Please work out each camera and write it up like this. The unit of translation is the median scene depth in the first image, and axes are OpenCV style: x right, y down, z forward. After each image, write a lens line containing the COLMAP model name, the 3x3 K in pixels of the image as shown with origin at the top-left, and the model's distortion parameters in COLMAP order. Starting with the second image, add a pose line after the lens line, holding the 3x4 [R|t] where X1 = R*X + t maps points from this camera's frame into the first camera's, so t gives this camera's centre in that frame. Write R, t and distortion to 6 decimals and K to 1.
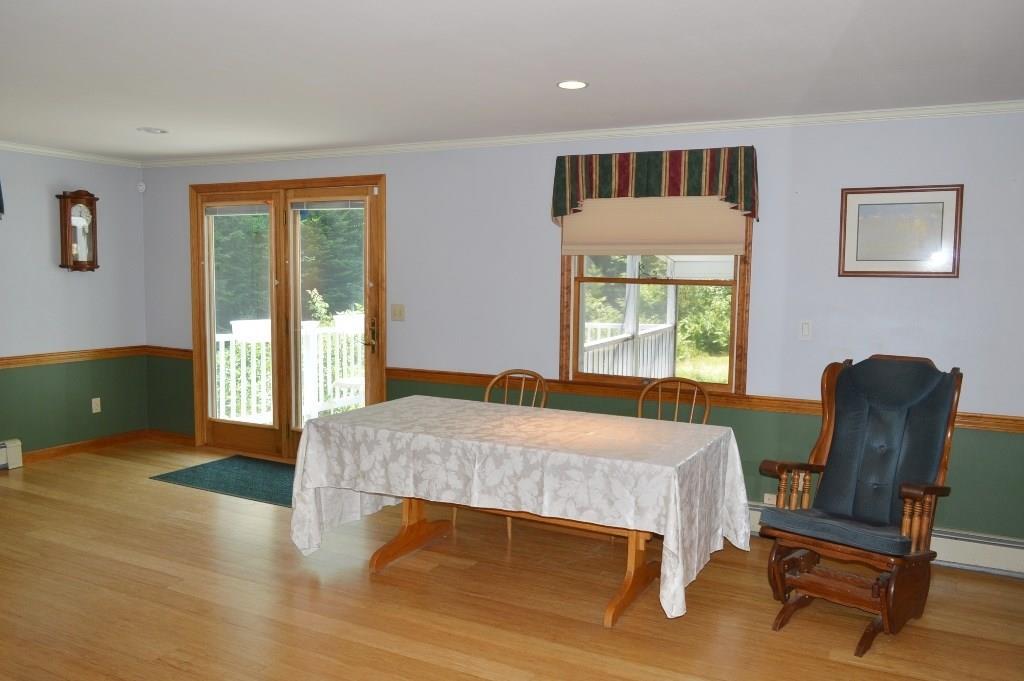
lens RADIAL K [[793.6, 0, 510.5], [0, 793.6, 335.3], [0, 0, 1]] dist [-0.006701, -0.000424]
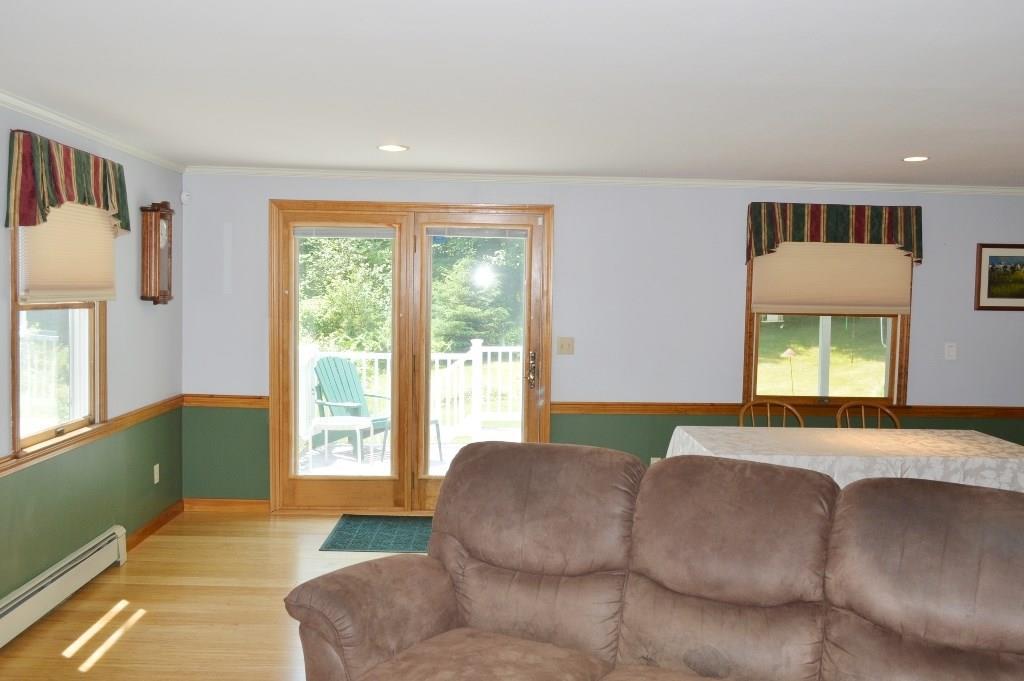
lens RADIAL K [[870.4, 0, 511.7], [0, 870.4, 343.4], [0, 0, 1]] dist [-0.011402, -0.008588]
pose [[0.878470, -0.028735, 0.476933, -0.863511], [0.032952, 0.999457, -0.000478, -0.040029], [-0.476660, 0.016136, 0.878940, 0.098939]]
